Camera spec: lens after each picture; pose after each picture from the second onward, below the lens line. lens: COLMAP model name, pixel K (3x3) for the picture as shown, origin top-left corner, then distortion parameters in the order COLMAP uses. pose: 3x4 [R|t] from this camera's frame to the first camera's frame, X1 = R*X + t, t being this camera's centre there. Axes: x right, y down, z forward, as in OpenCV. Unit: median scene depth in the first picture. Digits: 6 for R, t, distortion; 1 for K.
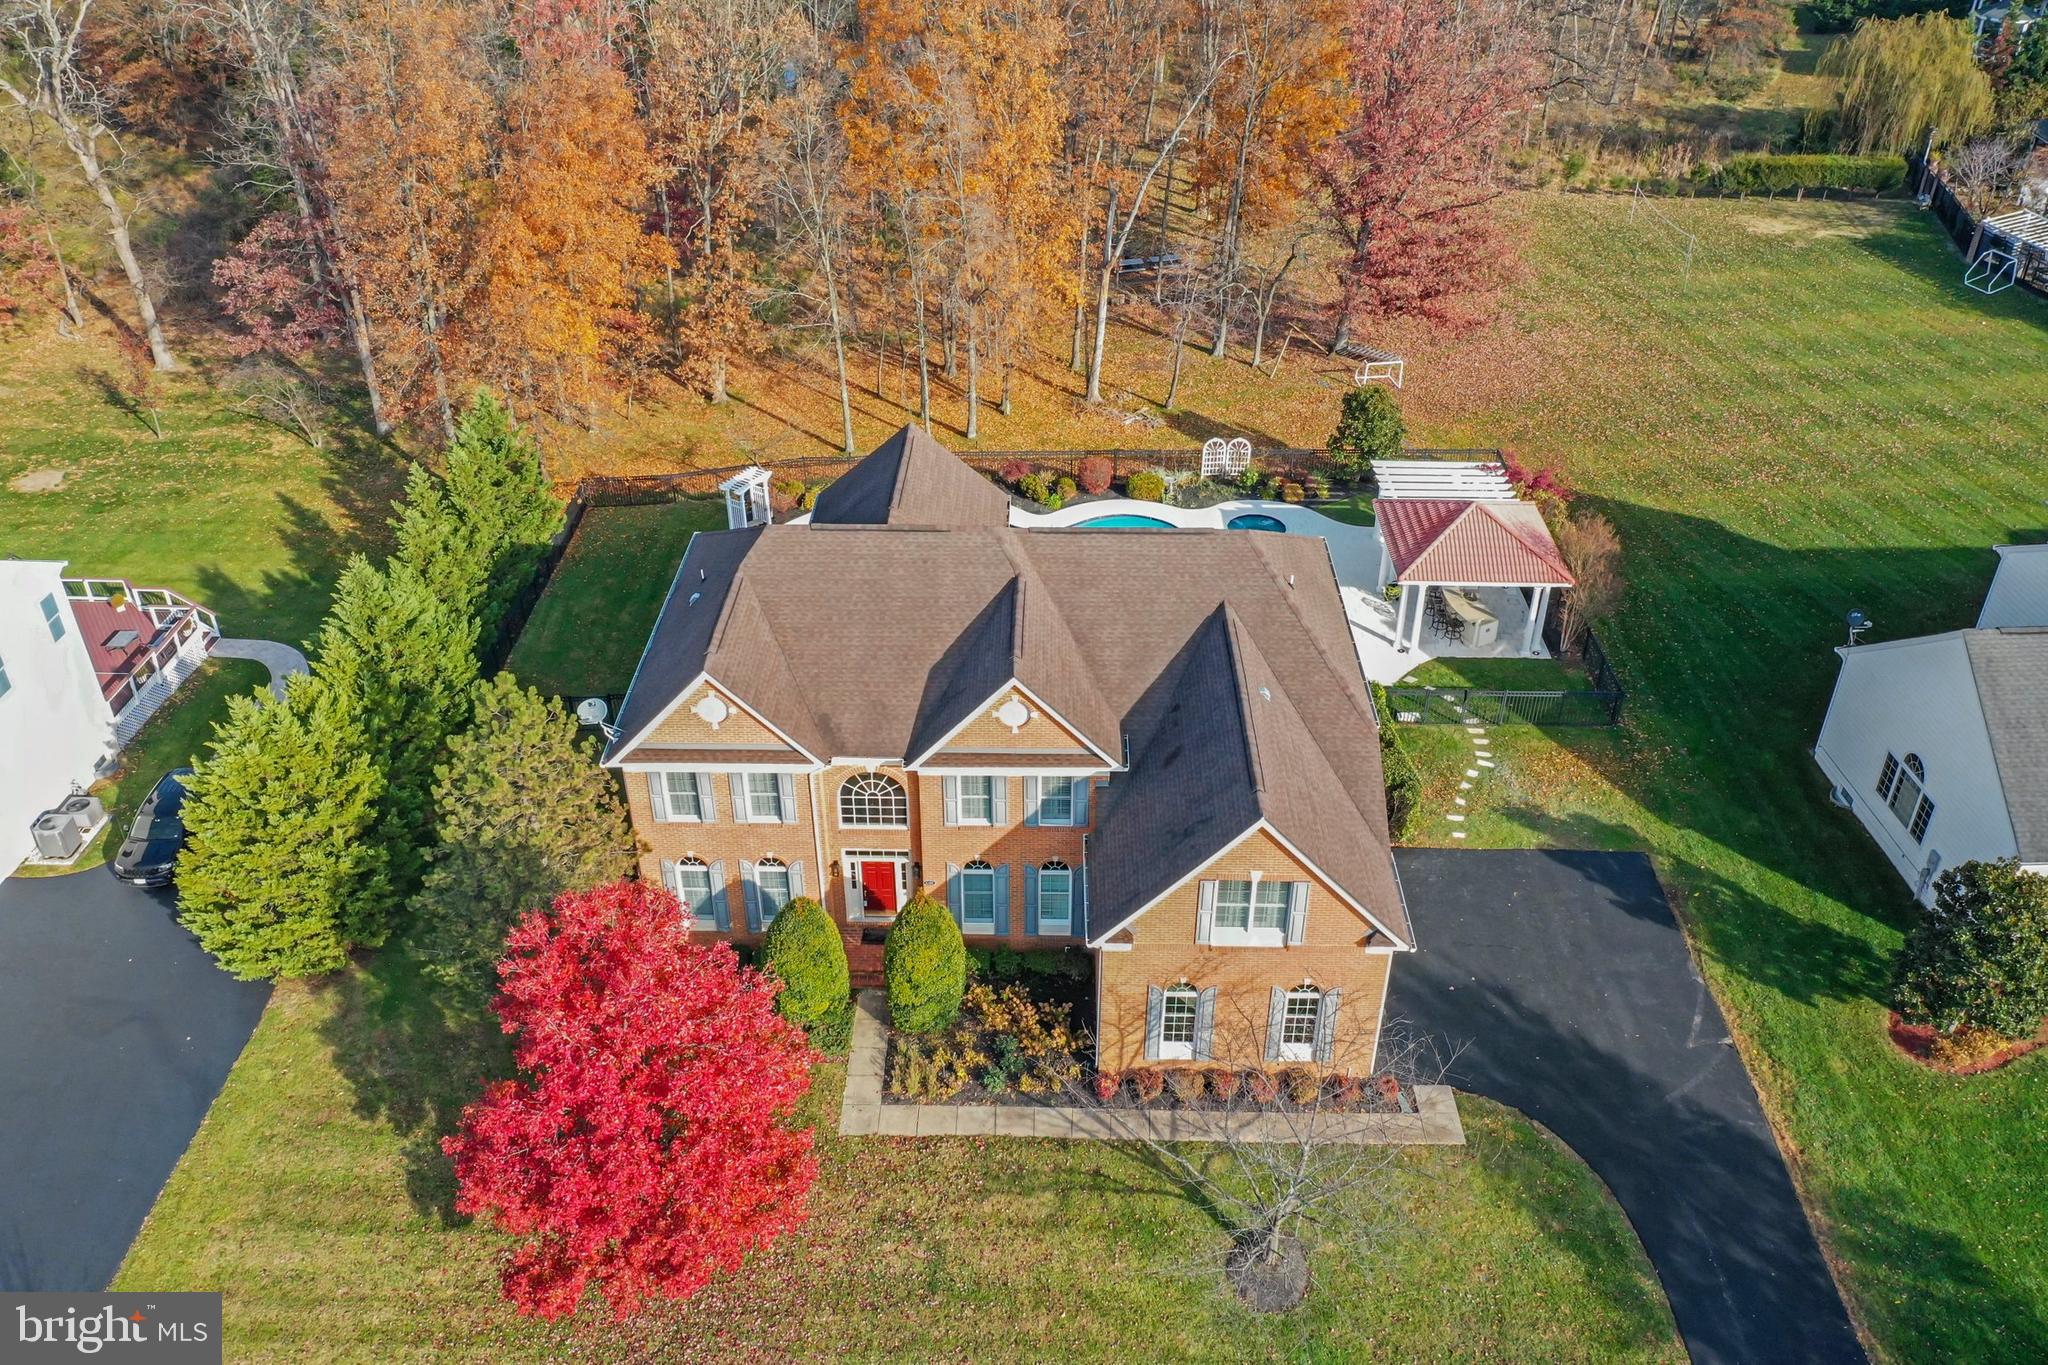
lens RADIAL K [[1631.2, 0, 1018.9], [0, 1631.2, 671.9], [0, 0, 1]] dist [0.016371, 0.007201]
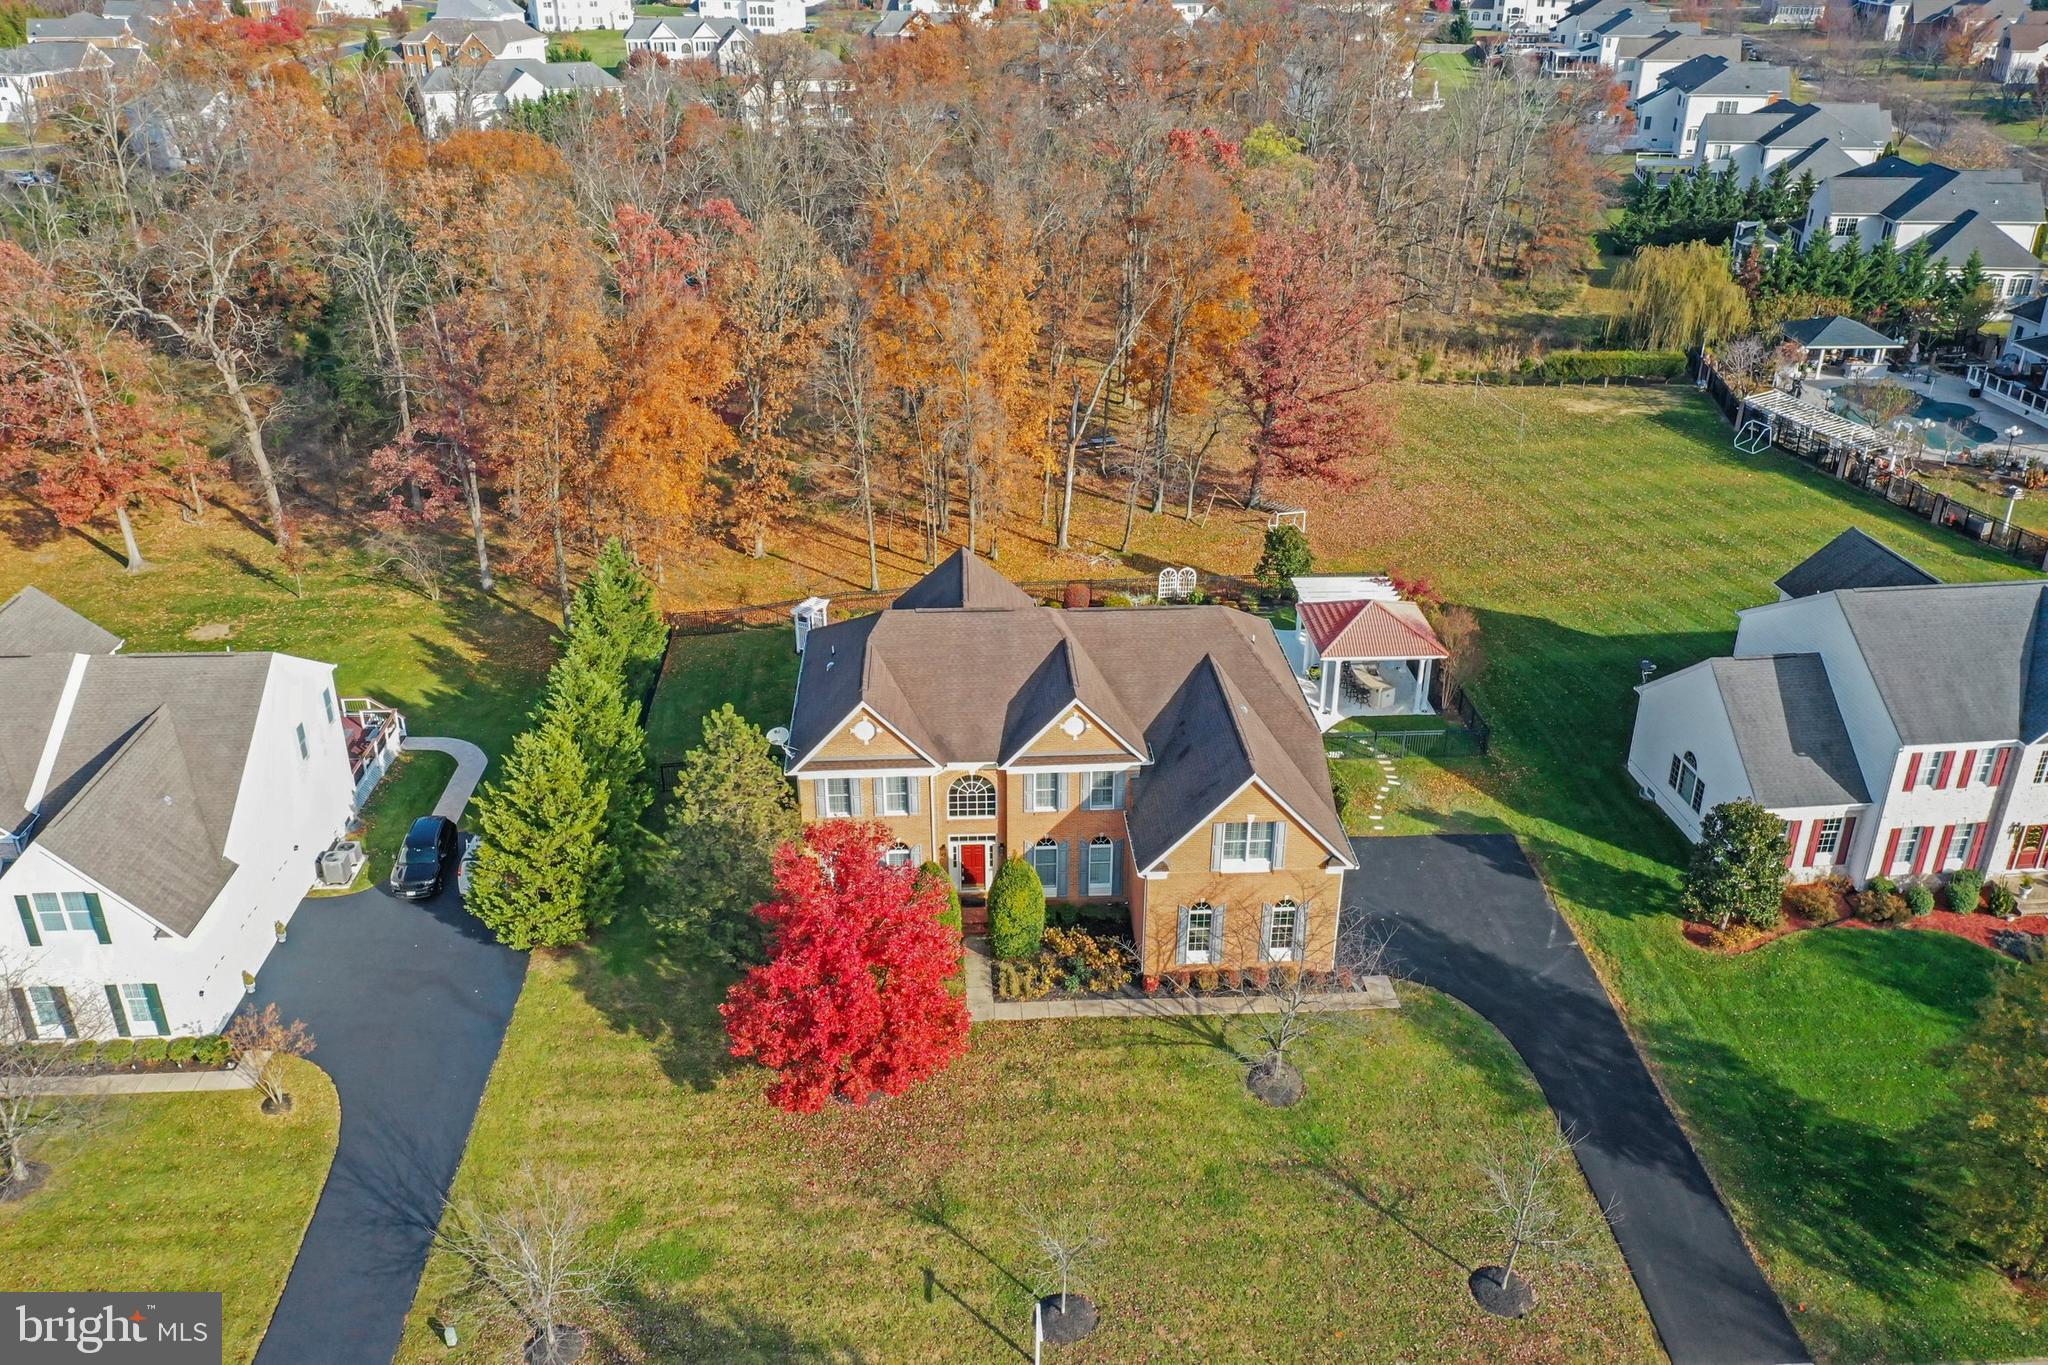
lens RADIAL K [[1633.5, 0, 1019.9], [0, 1633.5, 675.2], [0, 0, 1]] dist [0.022872, 0.005081]
pose [[0.997090, -0.030693, 0.069784, -0.141828], [0.038872, 0.992128, -0.119044, 0.142273], [-0.065581, 0.121410, 0.990434, -0.411213]]
